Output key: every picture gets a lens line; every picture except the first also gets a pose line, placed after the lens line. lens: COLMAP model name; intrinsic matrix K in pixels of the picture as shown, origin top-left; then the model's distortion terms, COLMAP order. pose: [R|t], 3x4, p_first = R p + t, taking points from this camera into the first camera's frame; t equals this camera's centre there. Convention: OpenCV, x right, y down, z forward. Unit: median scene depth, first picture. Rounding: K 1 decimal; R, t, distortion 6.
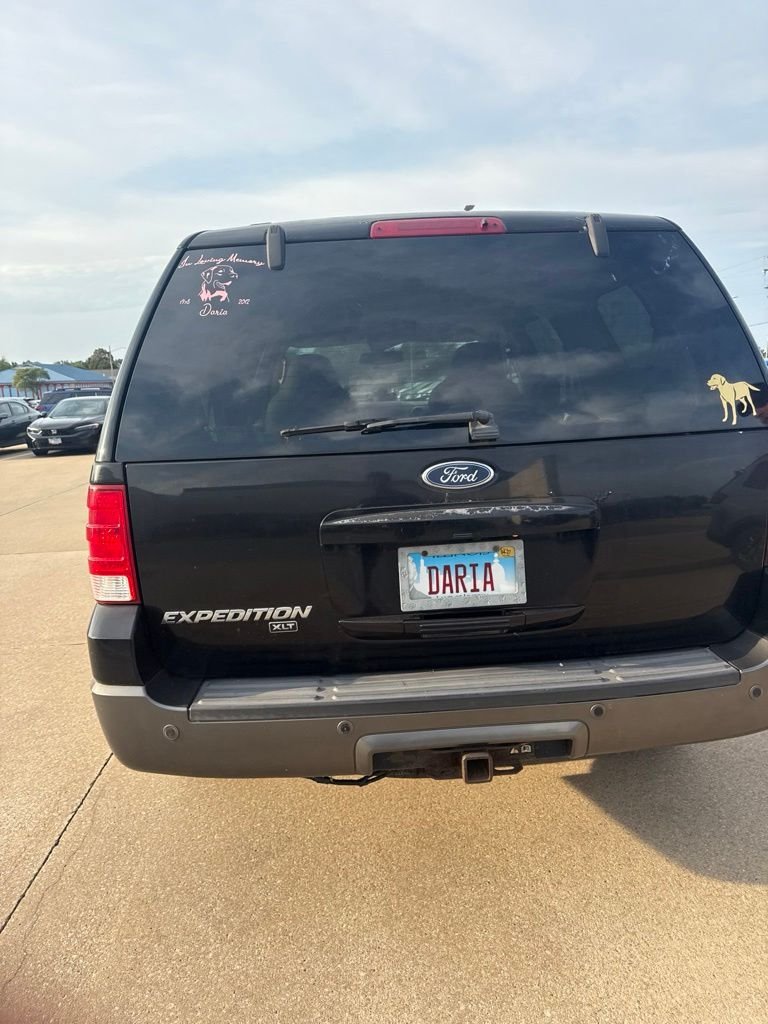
lens RADIAL K [[712.6, 0, 392.6], [0, 712.6, 519.9], [0, 0, 1]] dist [0.105560, -0.163584]
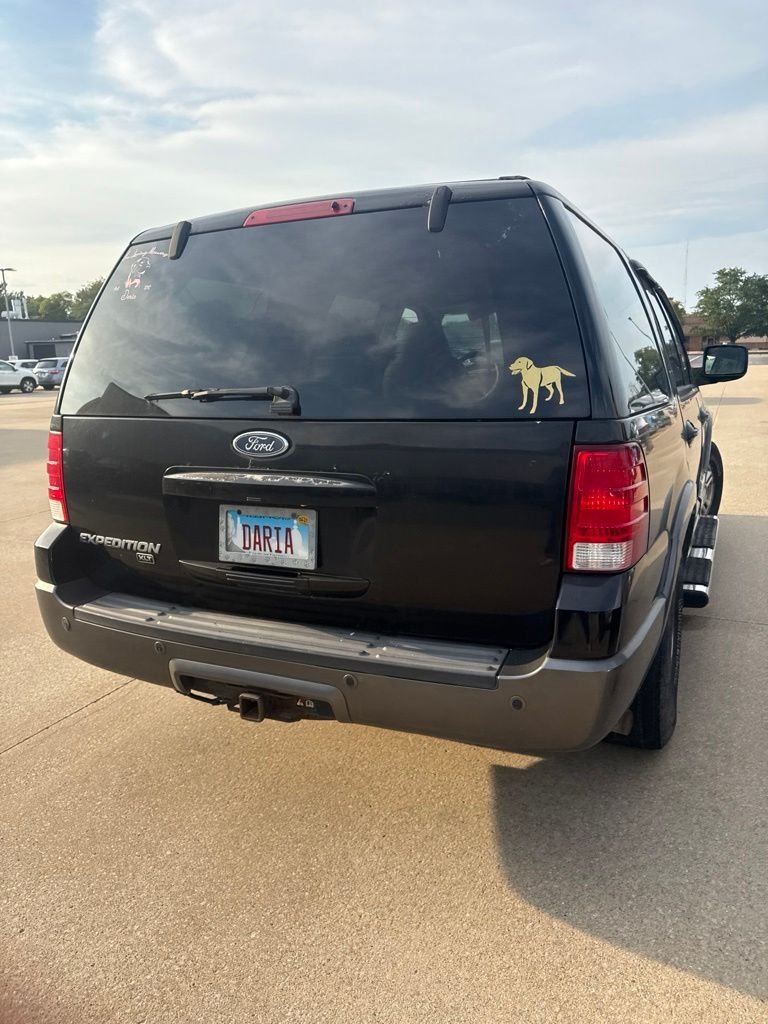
lens RADIAL K [[718.2, 0, 386.5], [0, 718.2, 507.4], [0, 0, 1]] dist [0.059289, -0.076197]
pose [[0.880314, 0.117070, -0.459719, 0.758939], [-0.099586, 0.993083, 0.062197, -0.052766], [0.463821, -0.008972, 0.885884, 0.106746]]
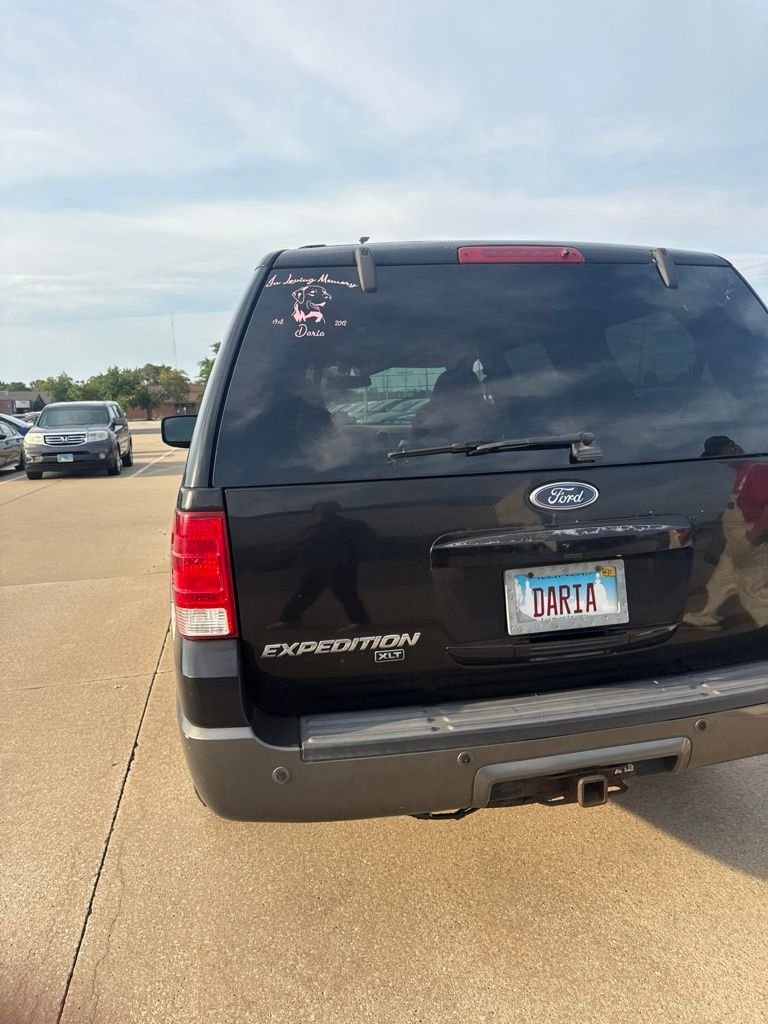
lens RADIAL K [[718.2, 0, 386.5], [0, 718.2, 507.4], [0, 0, 1]] dist [0.059289, -0.076197]
pose [[0.989265, -0.014990, 0.145359, -0.294665], [0.022512, 0.998483, -0.050239, -0.001341], [-0.144385, 0.052972, 0.988103, 0.035236]]
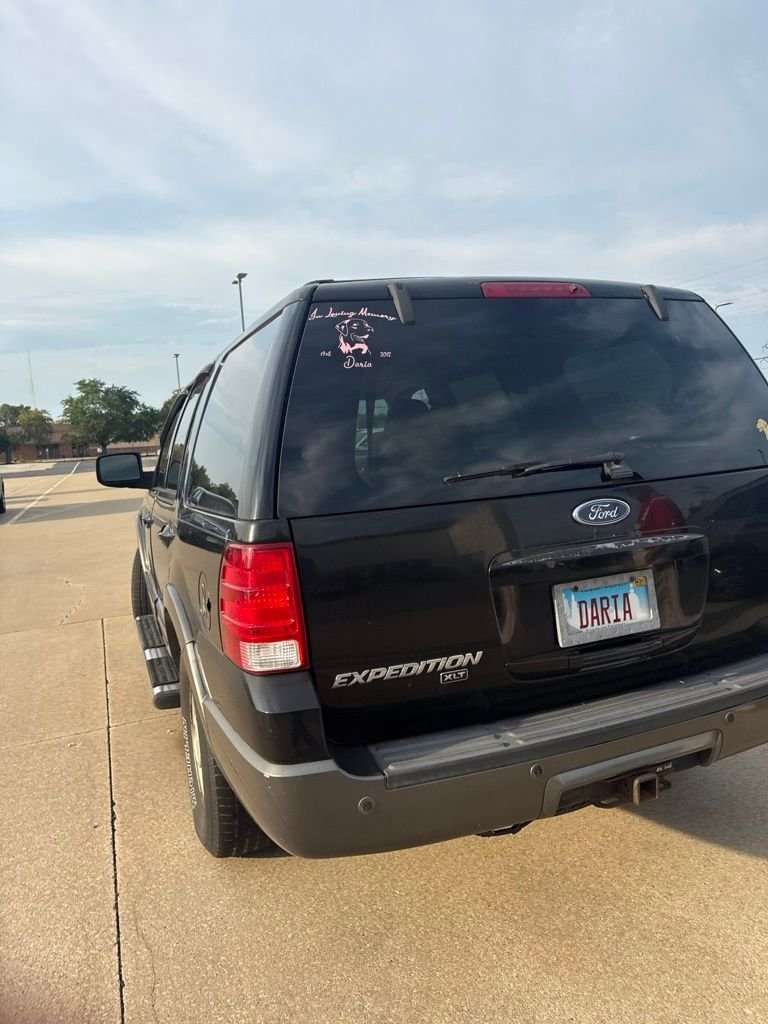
lens RADIAL K [[718.2, 0, 386.5], [0, 718.2, 507.4], [0, 0, 1]] dist [0.059289, -0.076197]
pose [[0.950185, -0.050612, 0.307551, -0.532726], [0.081283, 0.992822, -0.087740, -0.001220], [-0.300902, 0.108368, 0.947478, 0.068799]]
